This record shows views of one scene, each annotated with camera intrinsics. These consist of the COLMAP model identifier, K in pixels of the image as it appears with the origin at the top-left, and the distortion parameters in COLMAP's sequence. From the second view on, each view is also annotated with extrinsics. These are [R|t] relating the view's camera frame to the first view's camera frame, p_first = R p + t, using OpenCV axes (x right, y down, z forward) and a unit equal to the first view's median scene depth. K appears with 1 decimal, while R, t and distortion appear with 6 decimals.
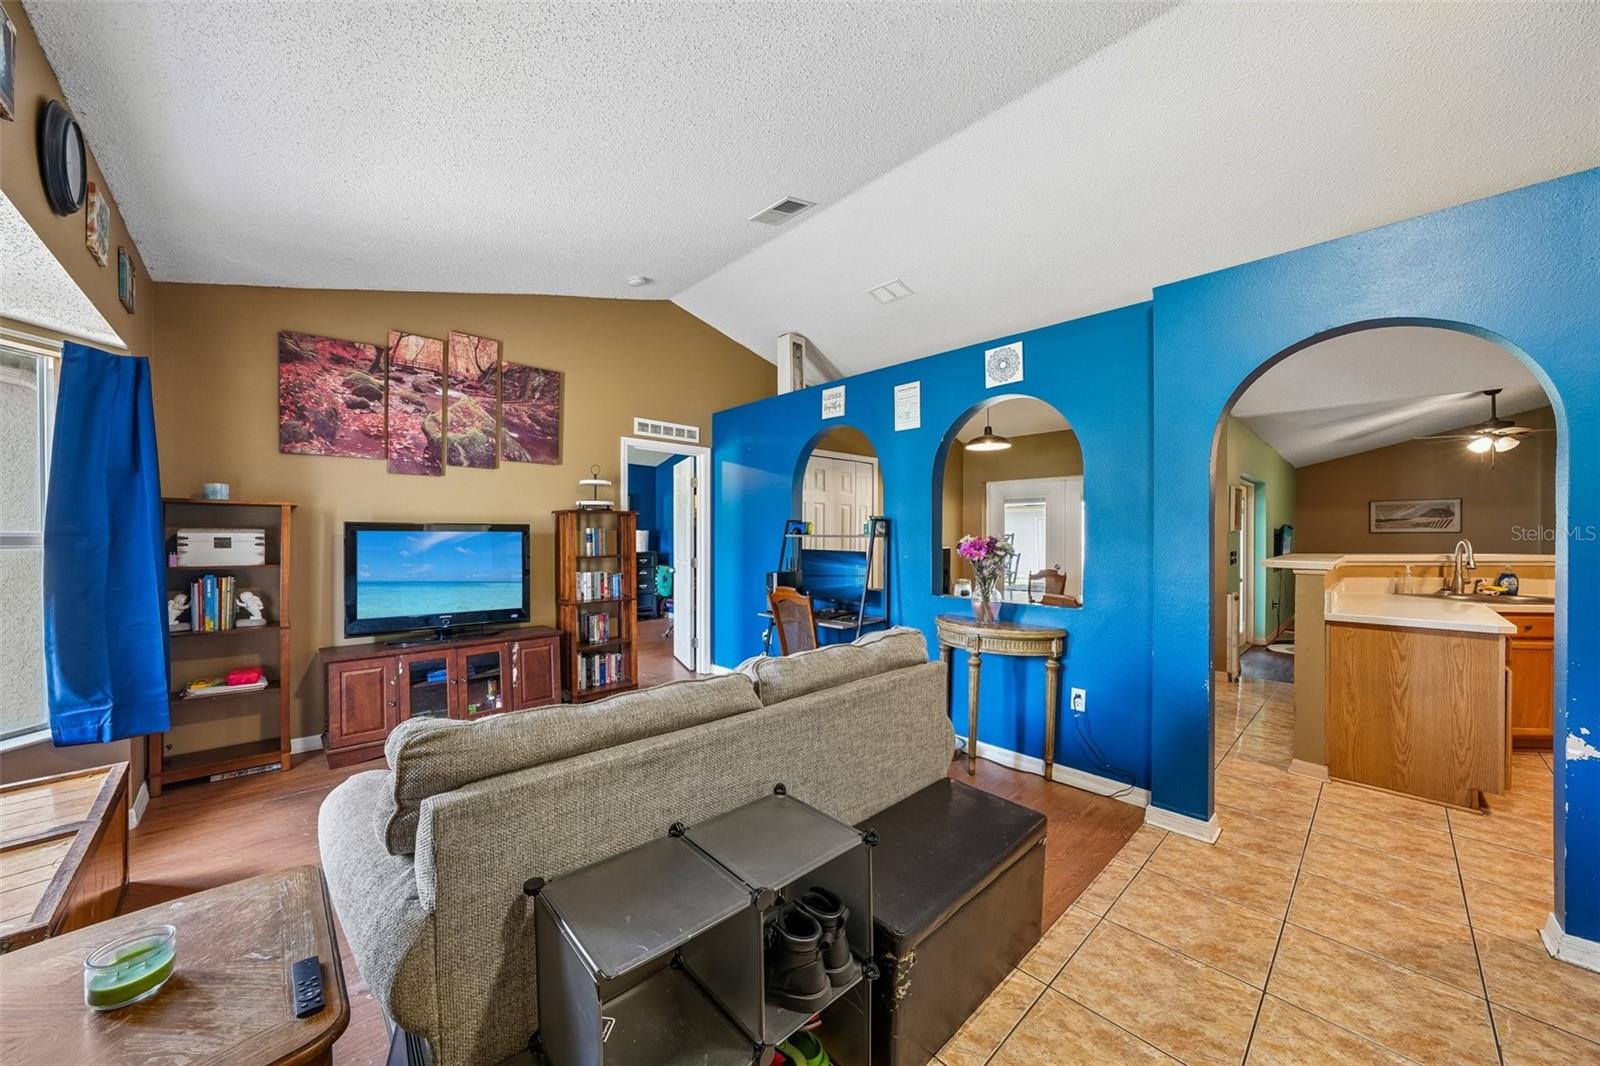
lens RADIAL K [[565.5, 0, 799.4], [0, 565.5, 538.9], [0, 0, 1]] dist [-0.025710, 0.007046]
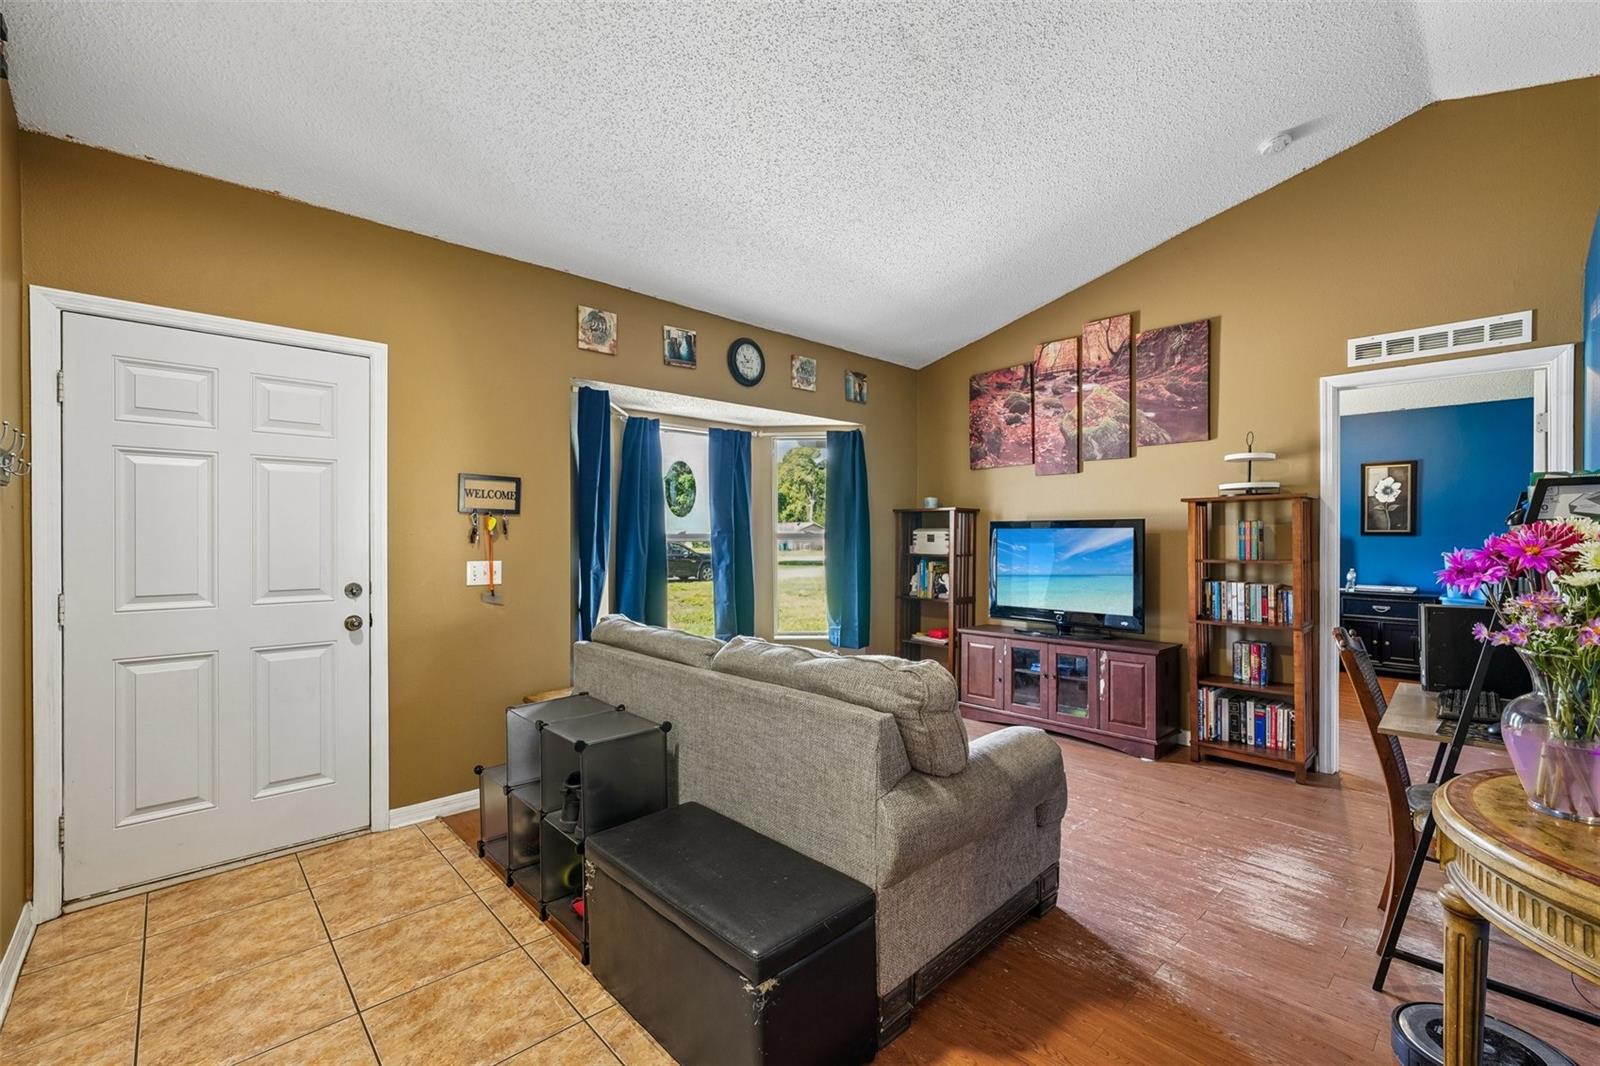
lens RADIAL K [[681.9, 0, 790.9], [0, 681.9, 537.9], [0, 0, 1]] dist [-0.015400, 0.006563]
pose [[-0.004085, -0.000728, -0.999991, 0.575995], [-0.007037, 0.999975, -0.000699, 0.007964], [0.999967, 0.007034, -0.004090, 0.500637]]
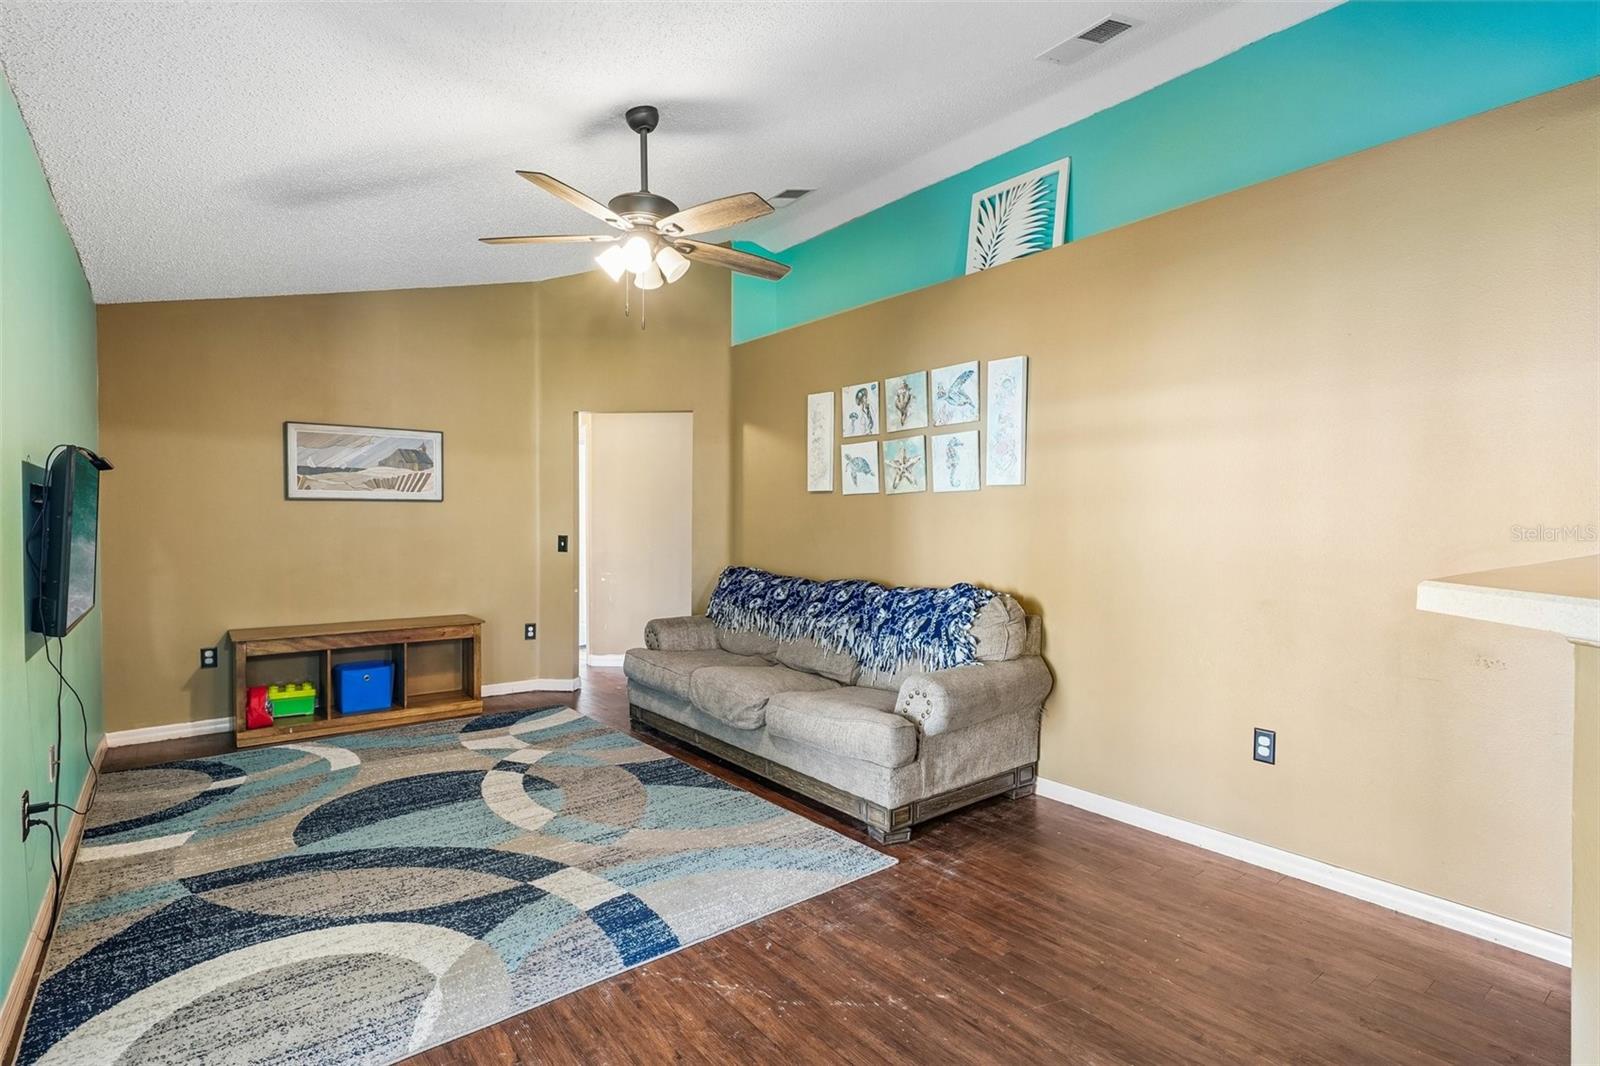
lens RADIAL K [[770.3, 0, 796.6], [0, 770.3, 538.9], [0, 0, 1]] dist [-0.013590, 0.016688]
pose [[0.084121, -0.025203, 0.996137, 1.131825], [-0.000173, 0.999680, 0.025307, 0.010642], [-0.996456, -0.002301, 0.084090, 1.323056]]
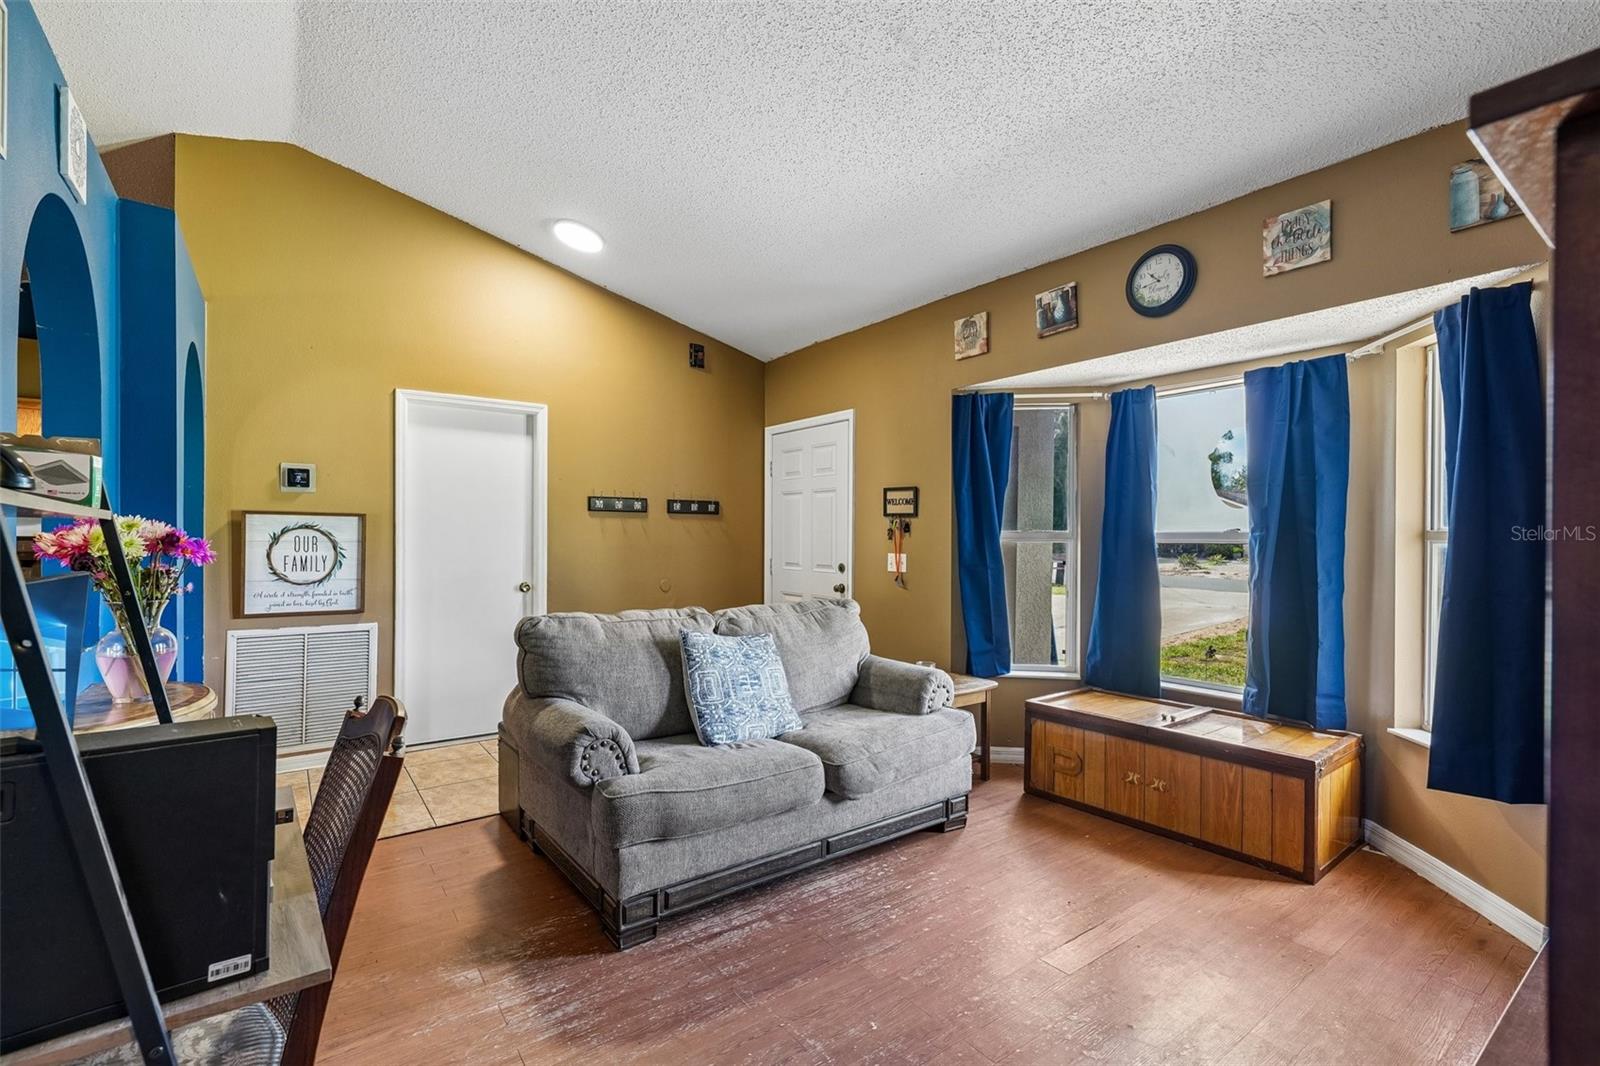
lens RADIAL K [[733.6, 0, 800.0], [0, 733.6, 533.0], [0, 0, 1]] dist [0.001019, 0.000036]
pose [[-0.991755, -0.005940, 0.128010, -0.264334], [-0.005372, 0.999974, 0.004778, 0.000643], [-0.128035, 0.004051, -0.991761, 1.310116]]
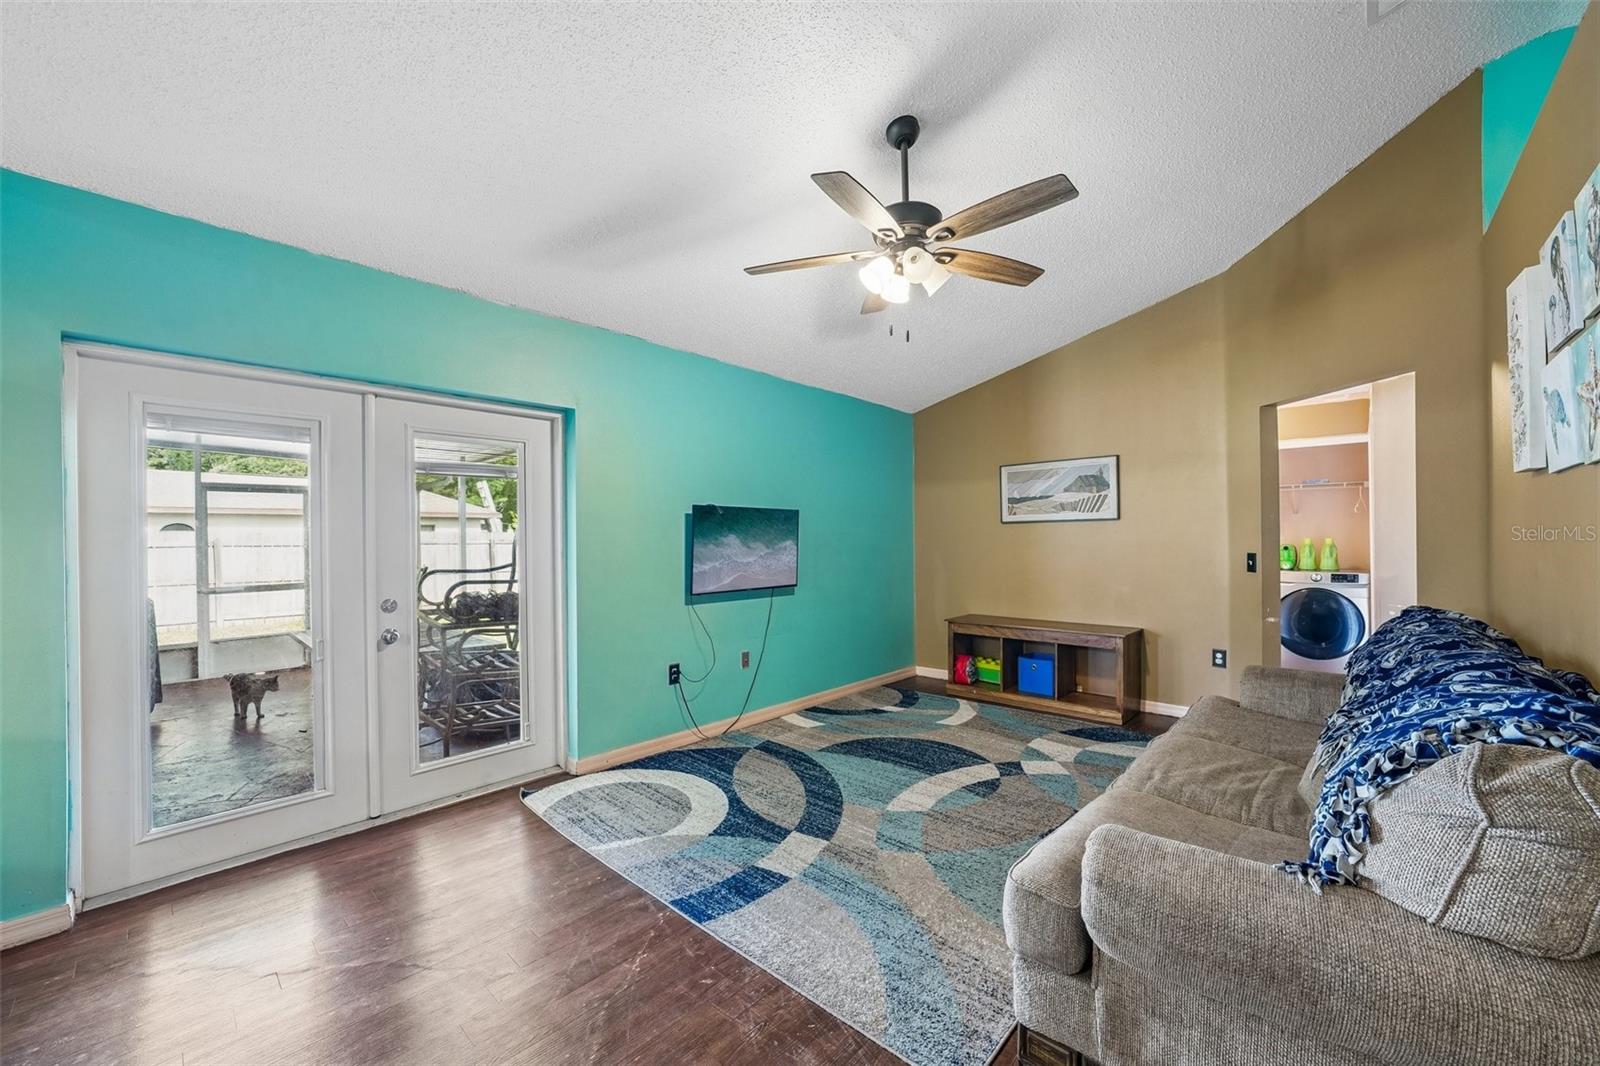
lens RADIAL K [[613.7, 0, 790.0], [0, 613.7, 537.3], [0, 0, 1]] dist [-0.000481, 0.000062]
pose [[0.997839, -0.011693, 0.064657, 1.784852], [0.012272, 0.999888, -0.008568, 0.015391], [-0.064549, 0.009343, 0.997871, 0.910692]]
